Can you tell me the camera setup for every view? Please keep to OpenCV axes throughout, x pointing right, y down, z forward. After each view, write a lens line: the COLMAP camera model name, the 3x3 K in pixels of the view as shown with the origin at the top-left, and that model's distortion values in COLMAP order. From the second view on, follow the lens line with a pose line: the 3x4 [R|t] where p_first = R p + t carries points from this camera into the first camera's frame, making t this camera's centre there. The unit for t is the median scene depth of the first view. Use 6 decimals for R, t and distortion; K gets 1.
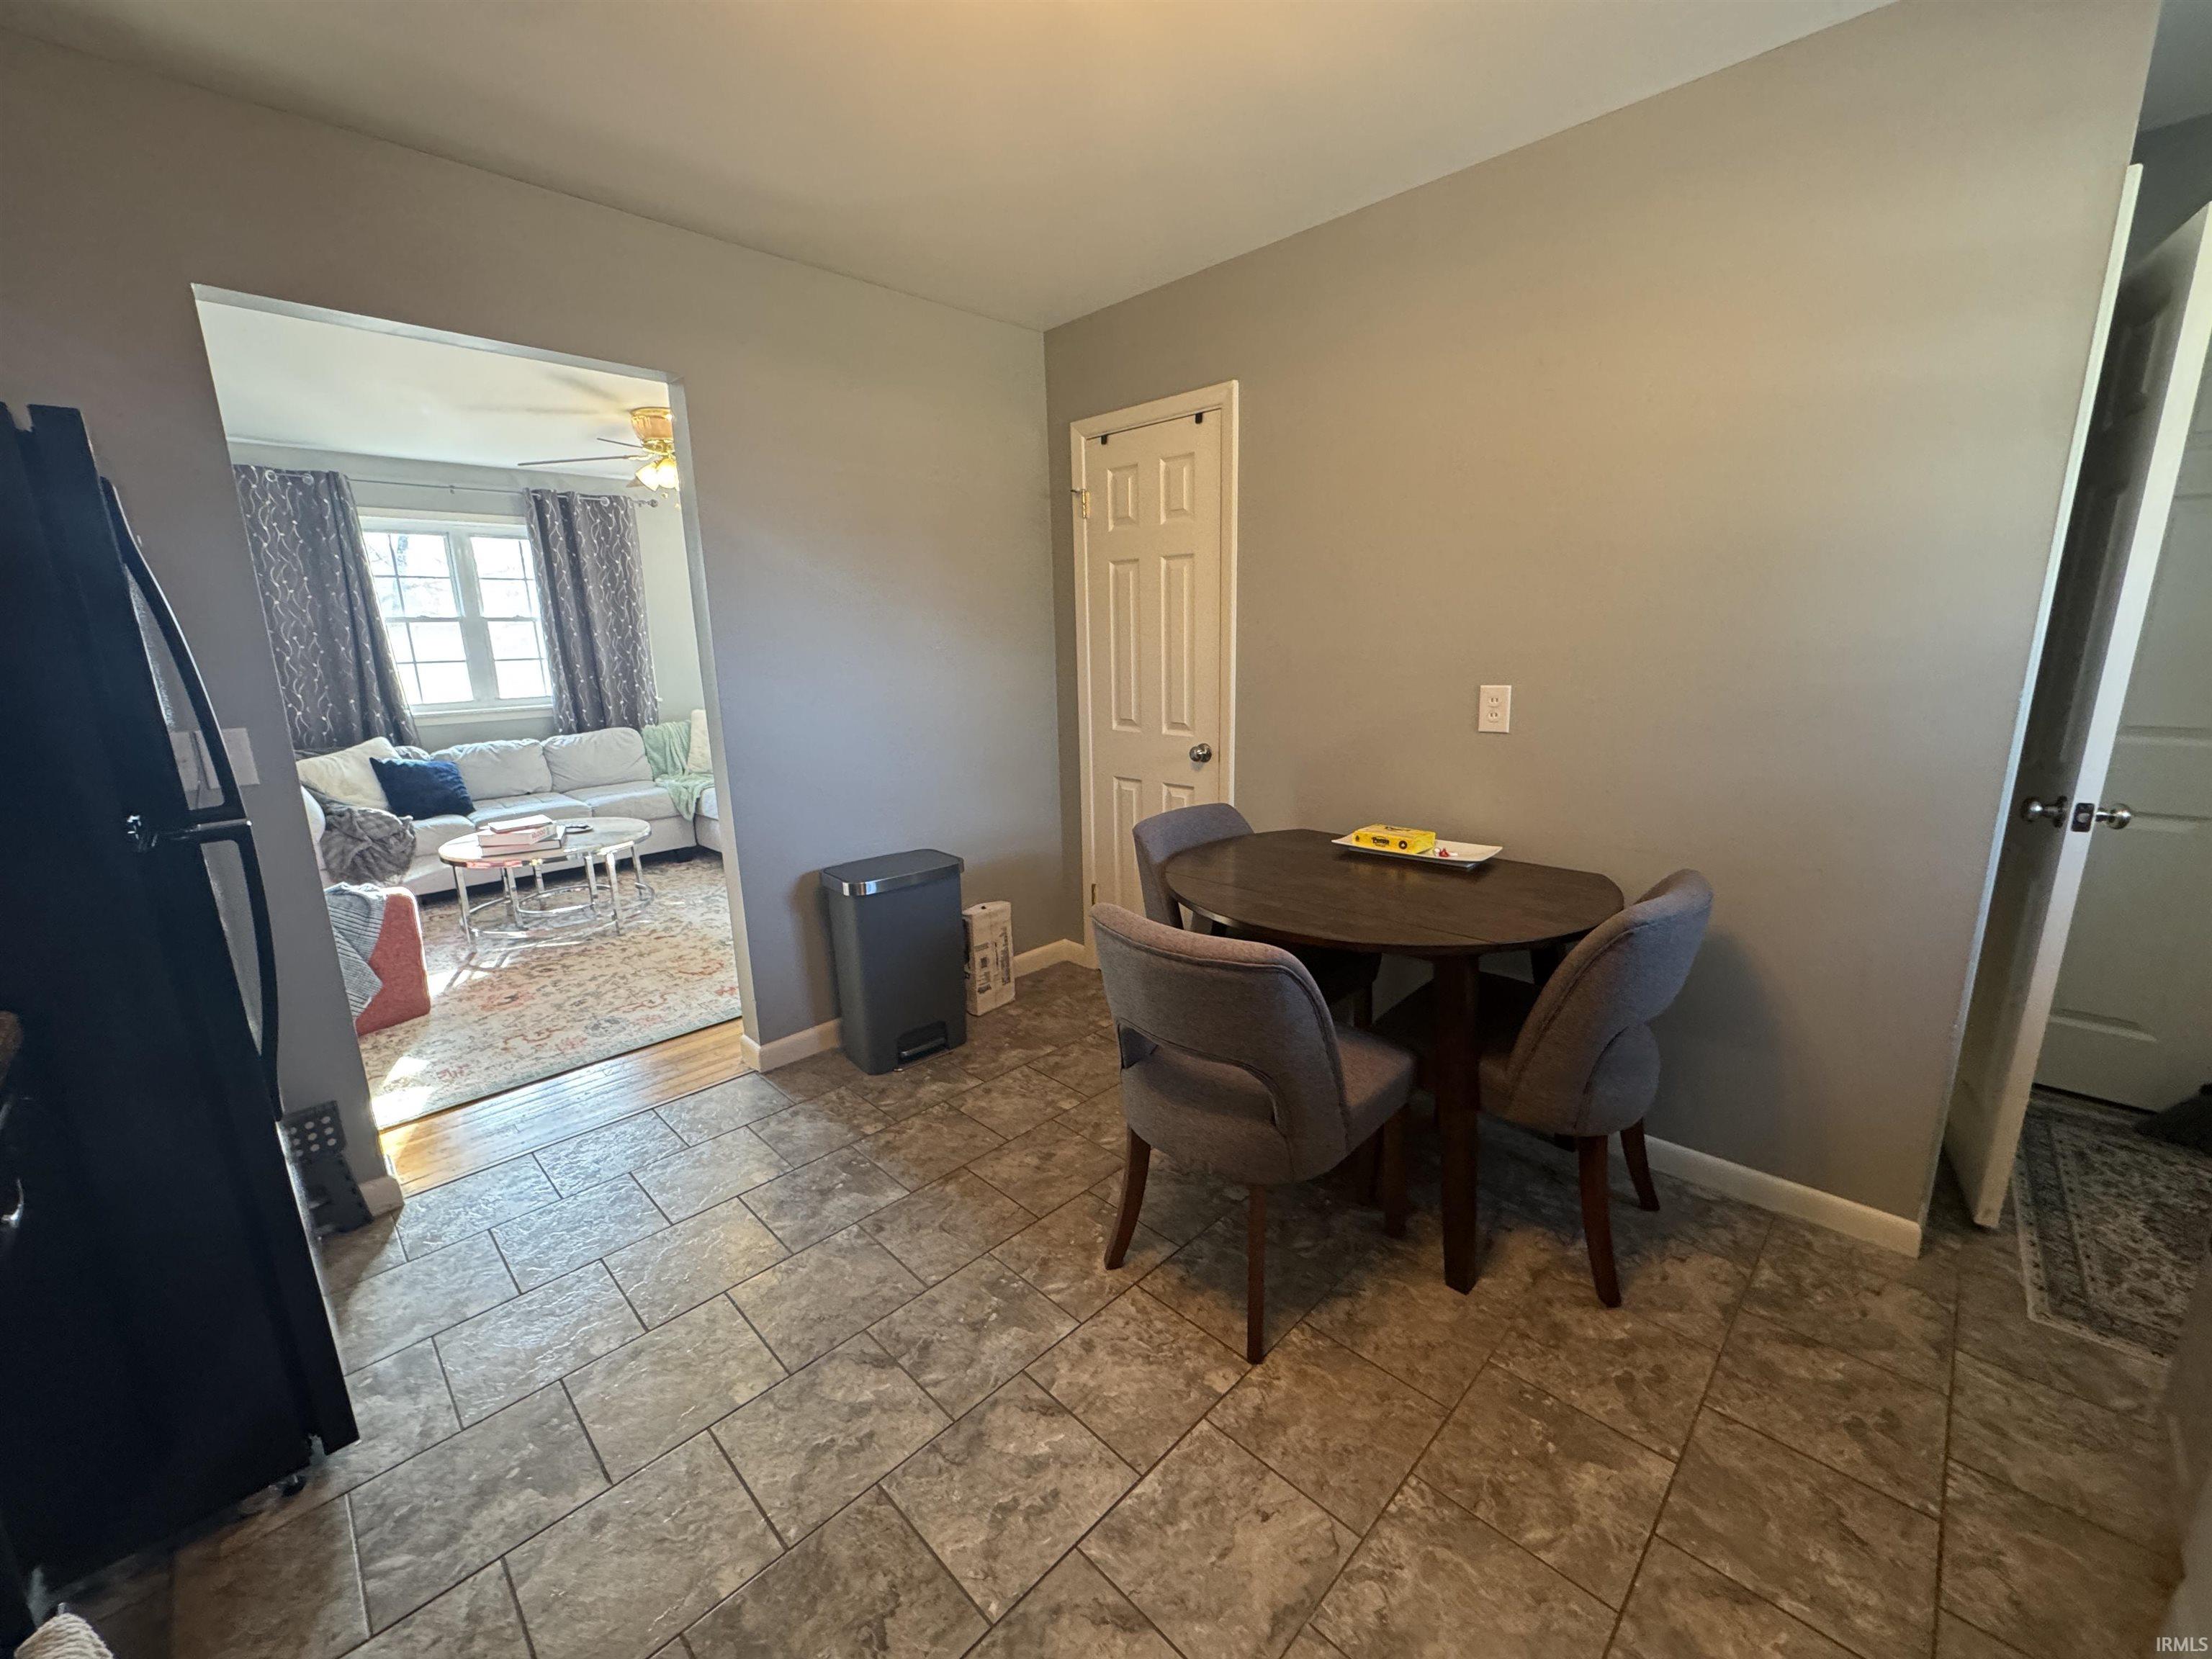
lens RADIAL K [[874.5, 0, 1104.8], [0, 874.5, 828.4], [0, 0, 1]] dist [-0.001817, 0.000417]
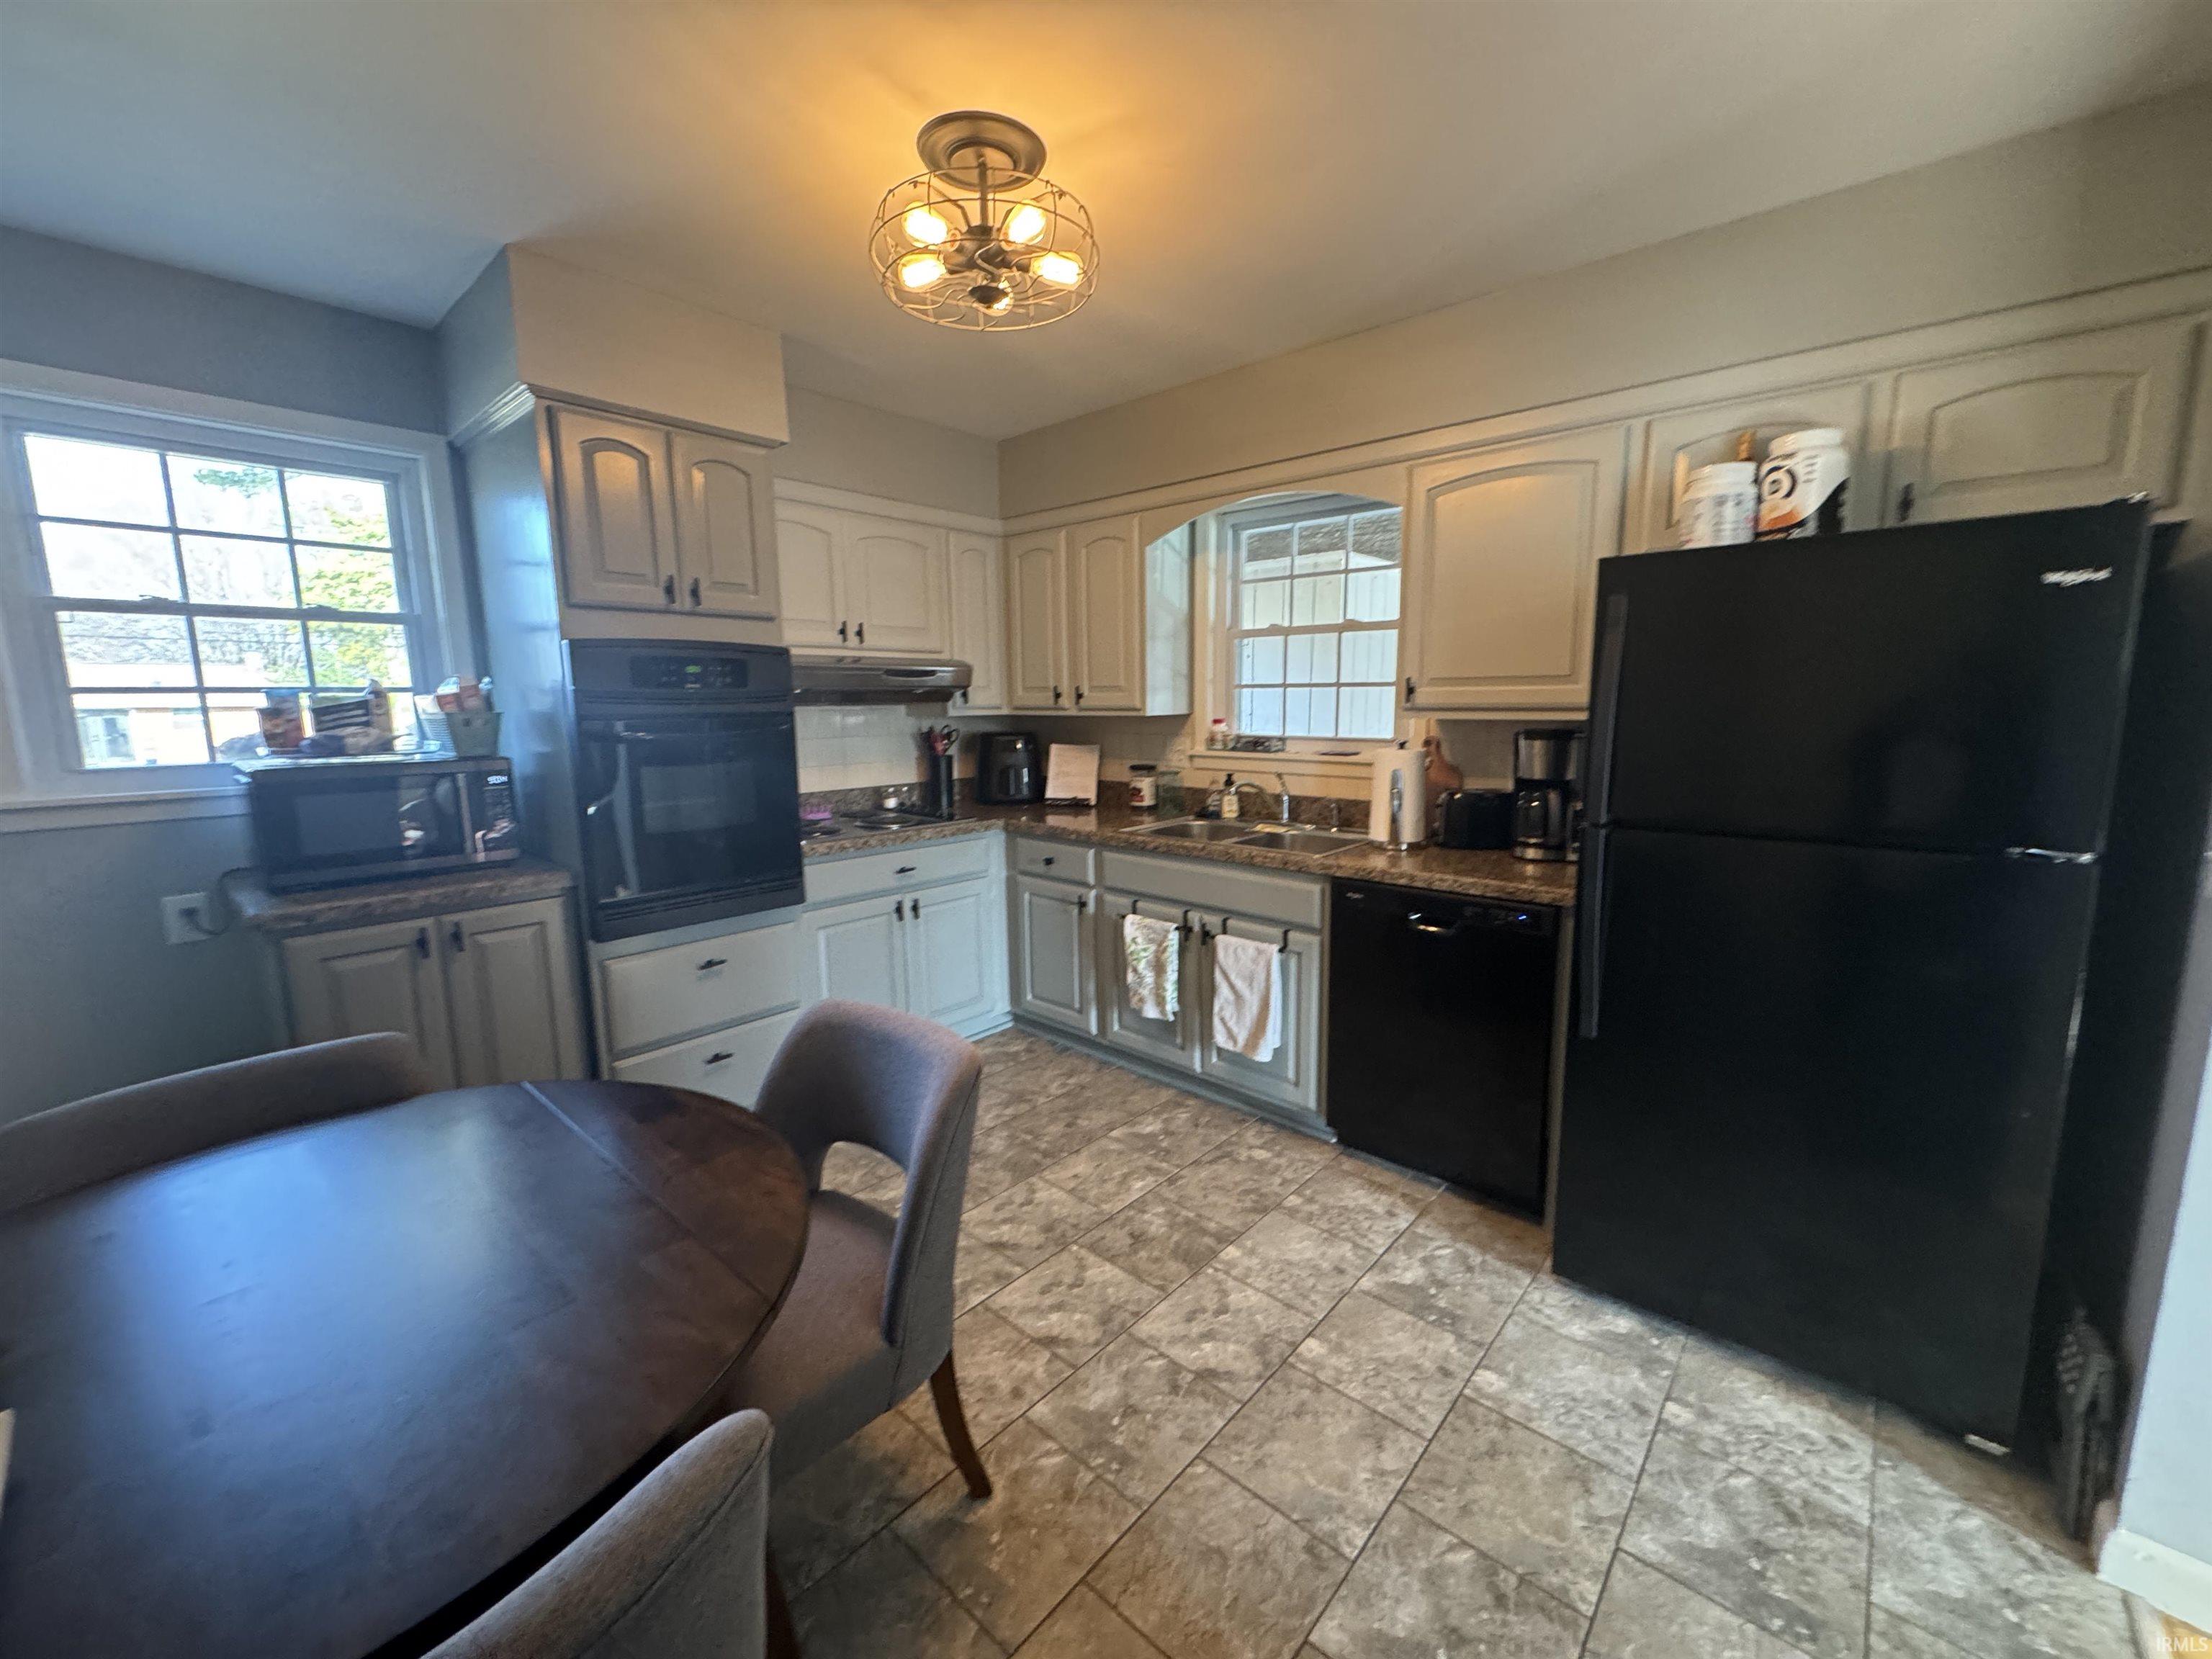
lens RADIAL K [[874.5, 0, 1101.4], [0, 874.5, 829.1], [0, 0, 1]] dist [-0.001817, 0.000417]
pose [[-0.998225, 0.039364, -0.044697, -0.108636], [0.020316, 0.930494, 0.365742, -0.445141], [0.055988, 0.364185, -0.929642, 1.890245]]
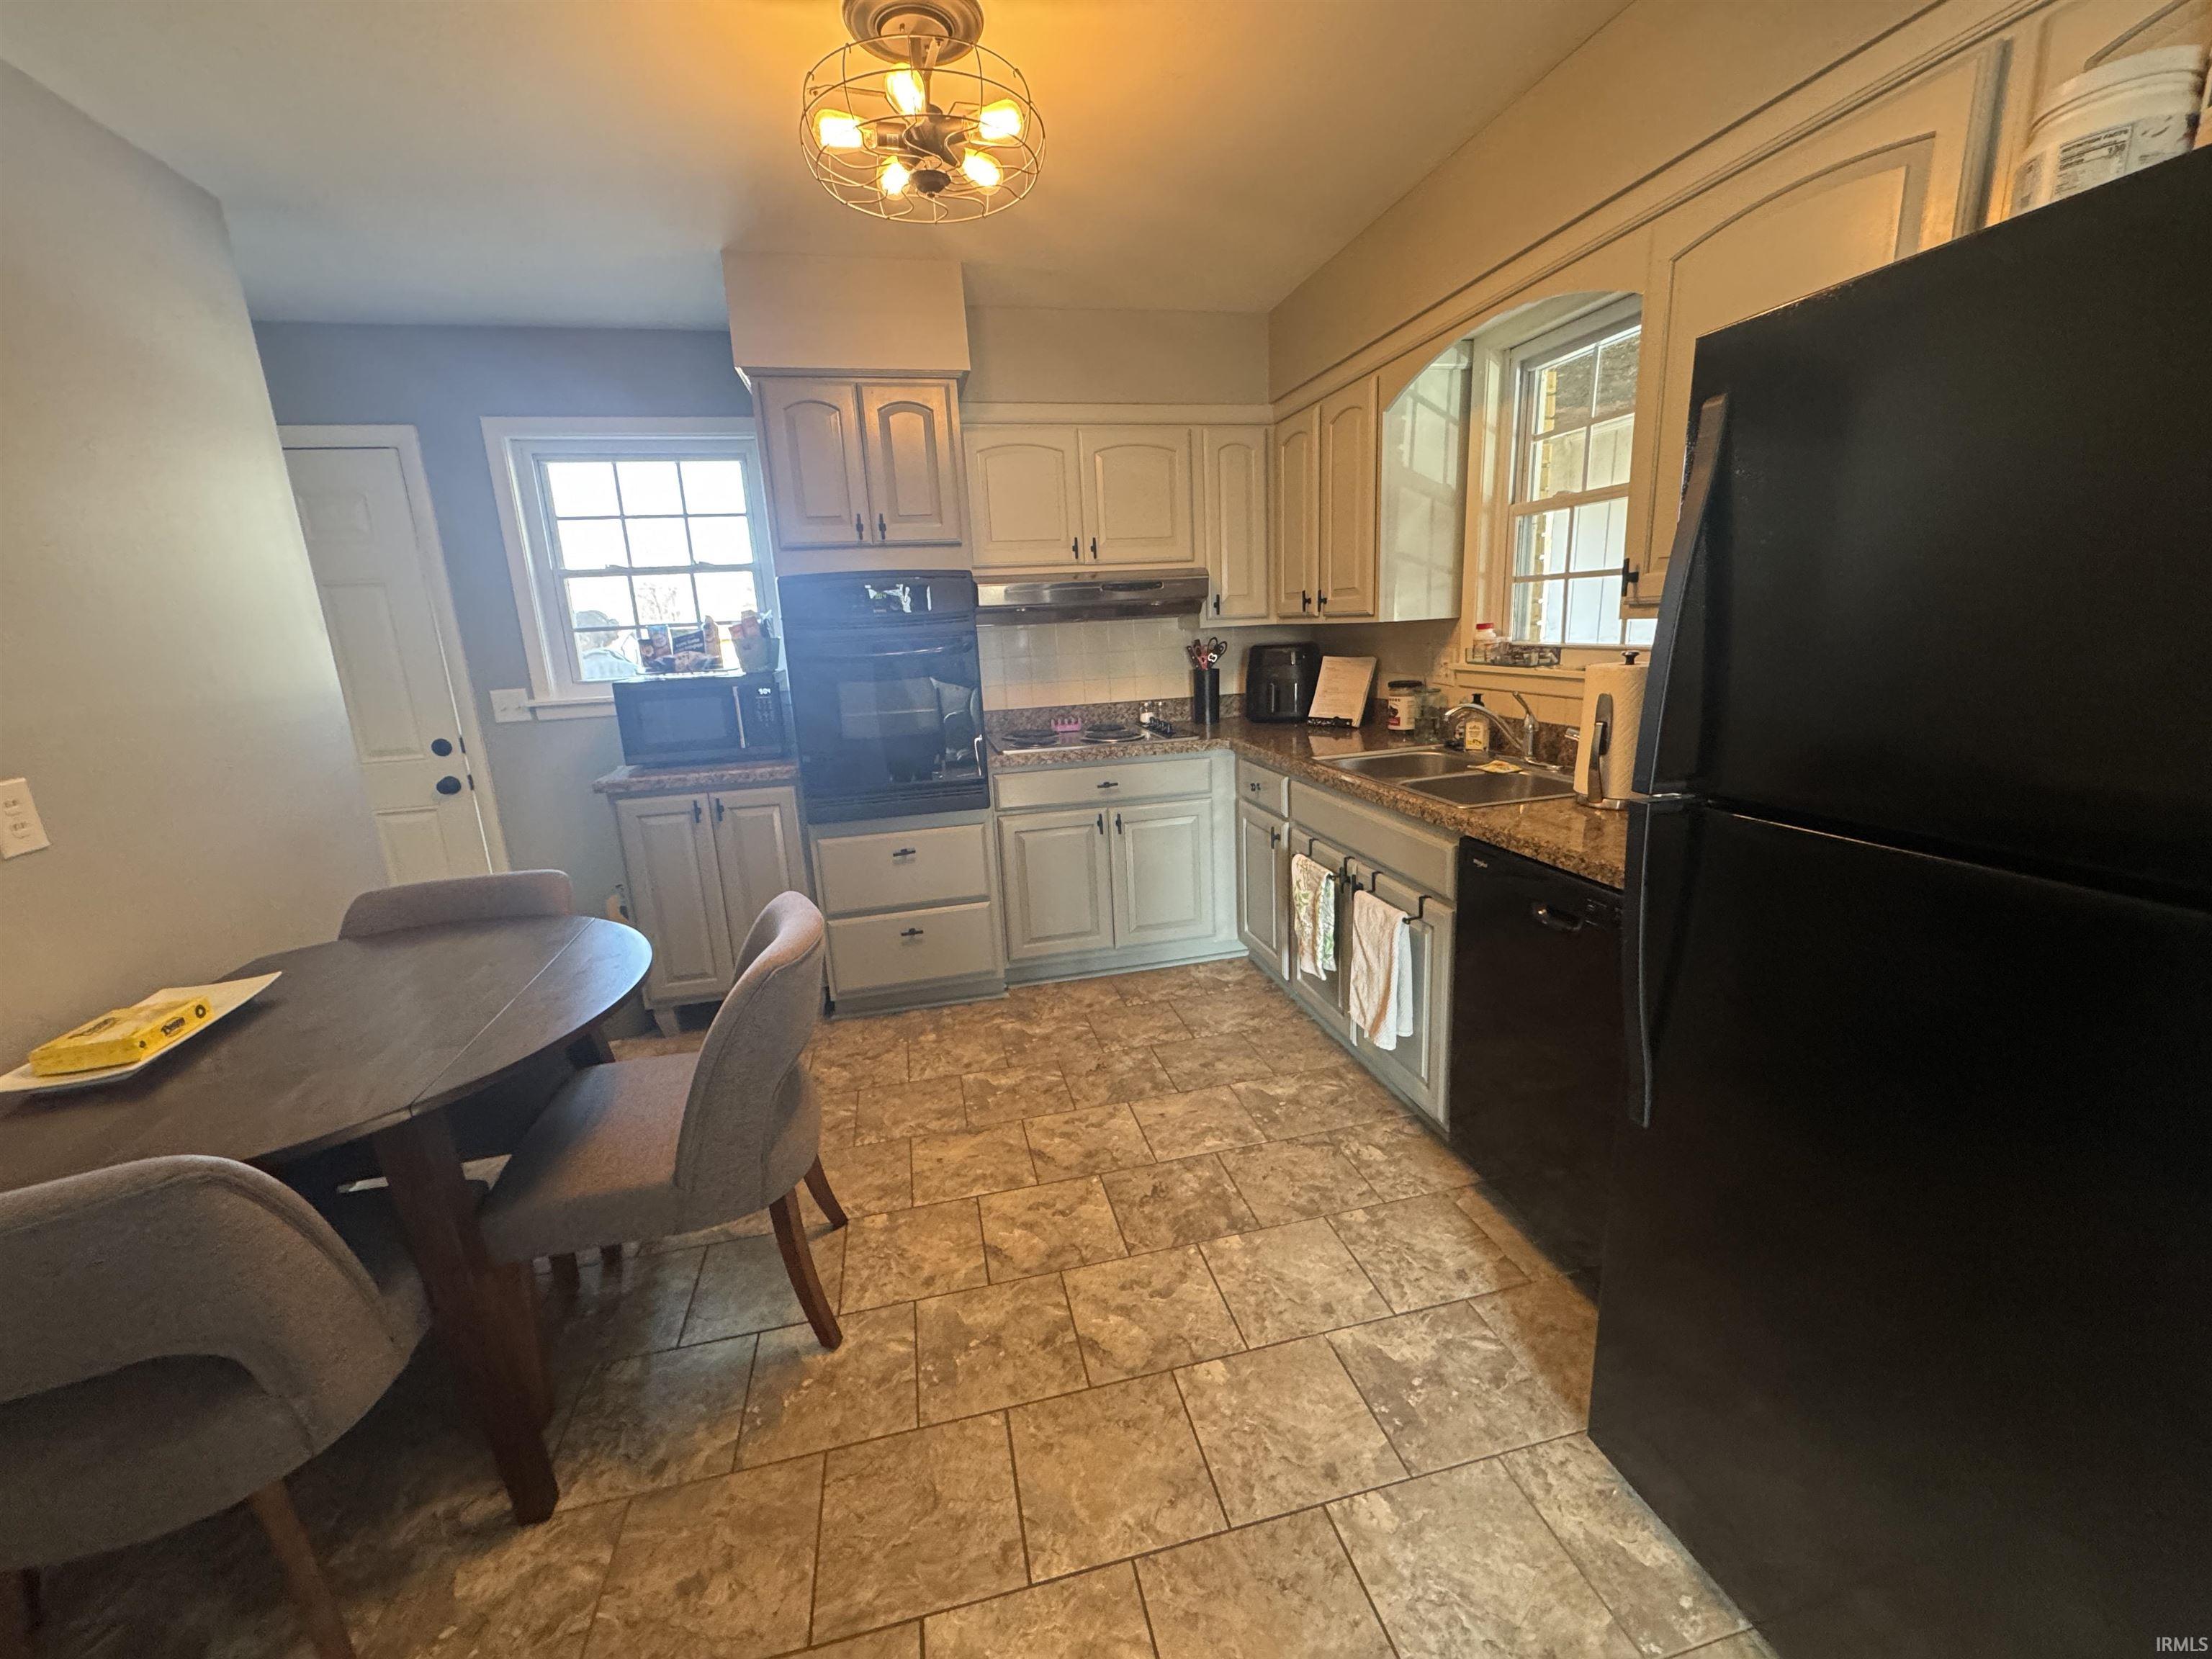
lens RADIAL K [[874.5, 0, 1109.5], [0, 874.5, 828.9], [0, 0, 1]] dist [-0.001817, 0.000417]
pose [[-0.846482, -0.060343, 0.528986, -0.836093], [0.183825, 0.899334, 0.396745, -0.350268], [-0.499676, 0.433078, -0.750178, 1.608489]]
